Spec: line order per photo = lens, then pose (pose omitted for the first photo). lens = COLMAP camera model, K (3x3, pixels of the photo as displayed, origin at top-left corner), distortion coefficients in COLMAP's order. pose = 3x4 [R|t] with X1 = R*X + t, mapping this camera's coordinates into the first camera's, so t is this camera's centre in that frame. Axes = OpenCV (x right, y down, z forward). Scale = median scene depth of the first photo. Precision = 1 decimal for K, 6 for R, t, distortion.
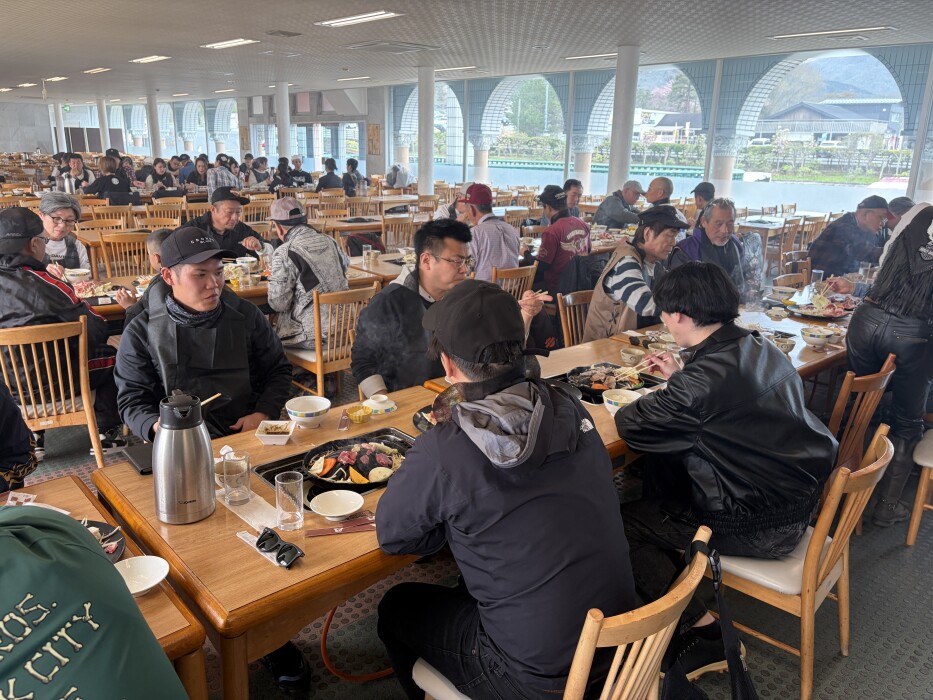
lens RADIAL K [[705.0, 0, 460.3], [0, 705.0, 342.8], [0, 0, 1]] dist [0.036160, -0.038061]
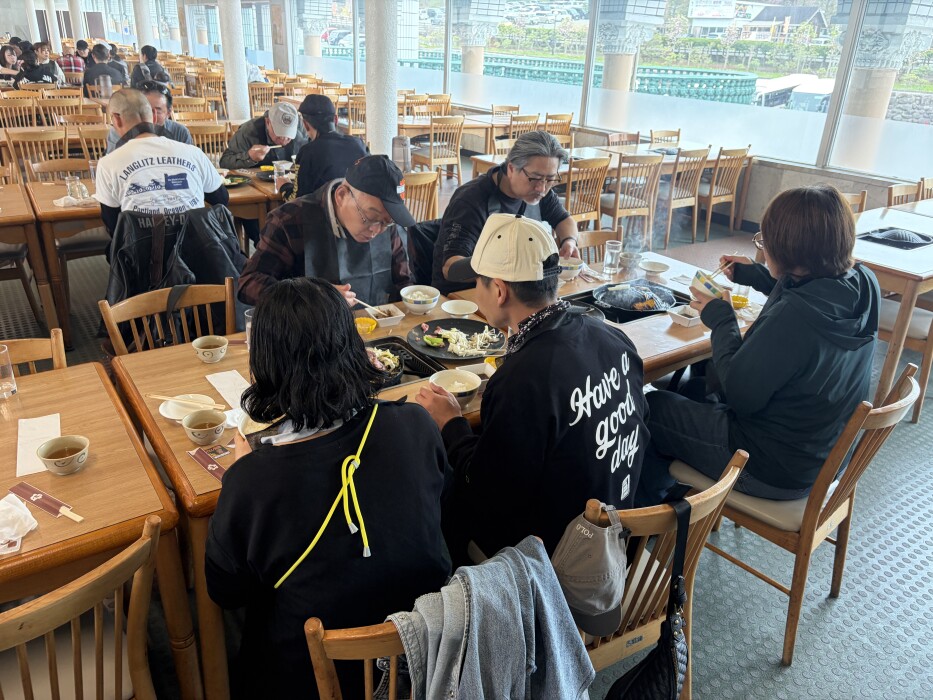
lens RADIAL K [[705.0, 0, 458.3], [0, 705.0, 345.4], [0, 0, 1]] dist [0.036160, -0.038061]
pose [[0.991606, 0.066822, -0.110691, 0.229239], [-0.051389, 0.989260, 0.136832, -0.047858], [0.118646, -0.129995, 0.984390, 0.184740]]
